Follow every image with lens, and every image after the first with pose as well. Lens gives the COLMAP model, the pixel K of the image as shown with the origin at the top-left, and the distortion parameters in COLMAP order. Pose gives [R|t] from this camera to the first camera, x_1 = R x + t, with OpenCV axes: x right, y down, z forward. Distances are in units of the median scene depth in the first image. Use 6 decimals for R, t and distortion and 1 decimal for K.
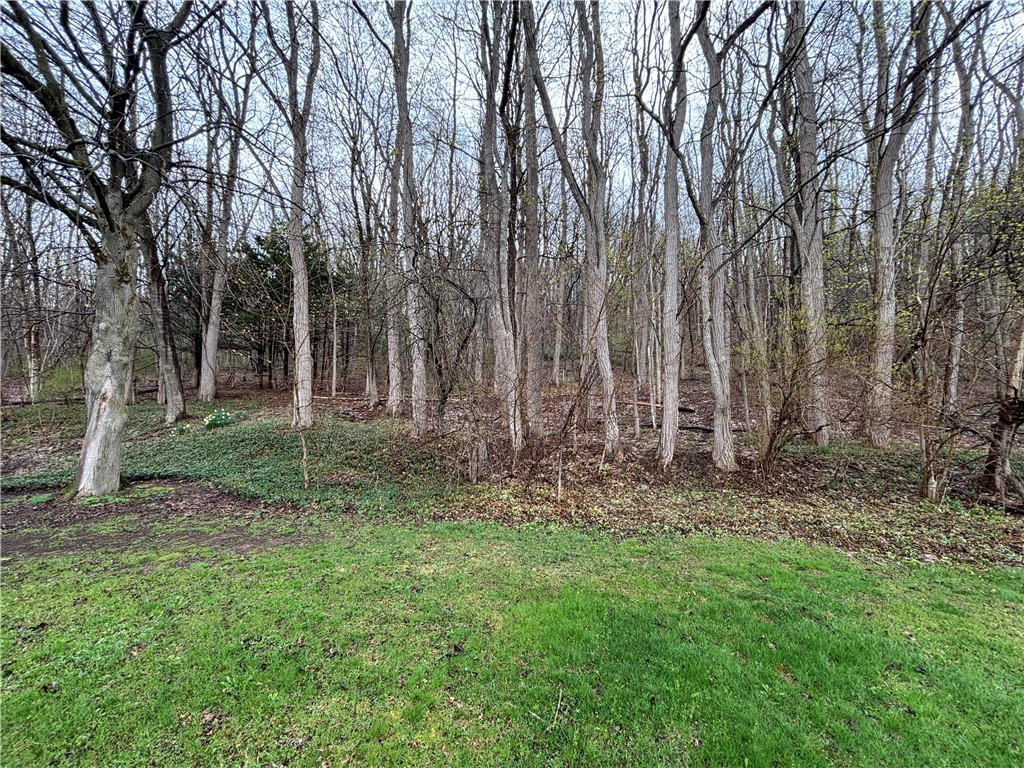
lens RADIAL K [[415.6, 0, 510.3], [0, 415.6, 385.1], [0, 0, 1]] dist [0.001258, 0.000395]
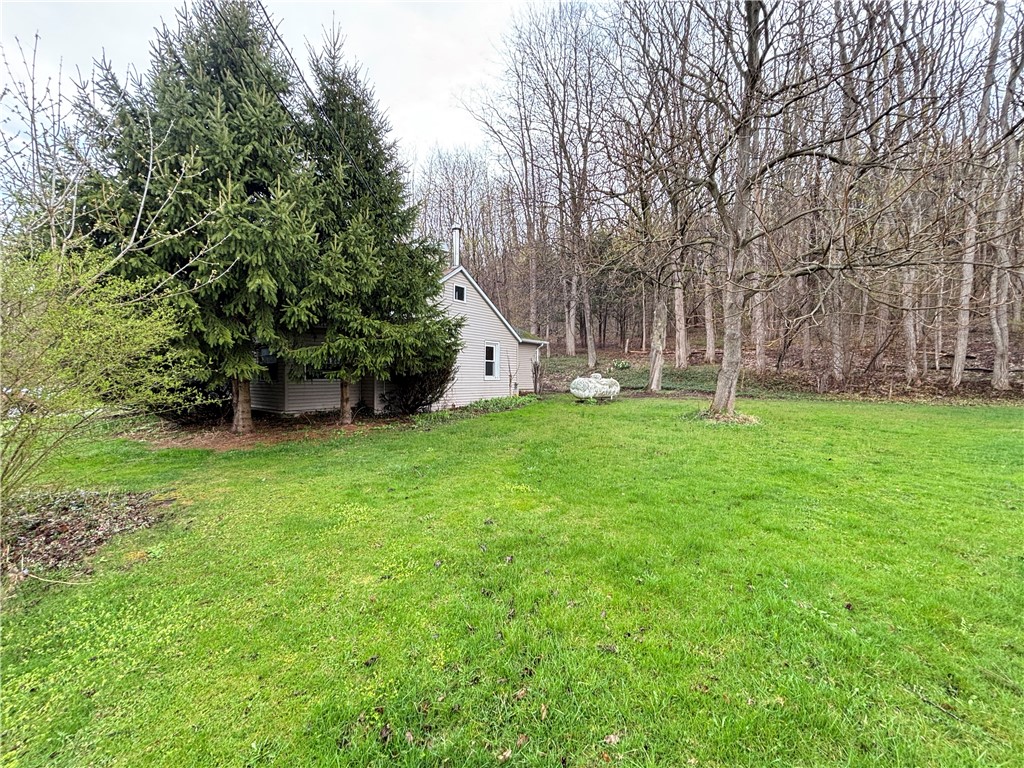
lens RADIAL K [[415.6, 0, 514.3], [0, 415.6, 381.6], [0, 0, 1]] dist [0.001258, 0.000395]
pose [[0.918350, 0.012086, -0.395585, -0.382224], [0.028514, 0.994915, 0.096593, -0.032501], [0.394741, -0.099986, 0.913336, -0.803442]]
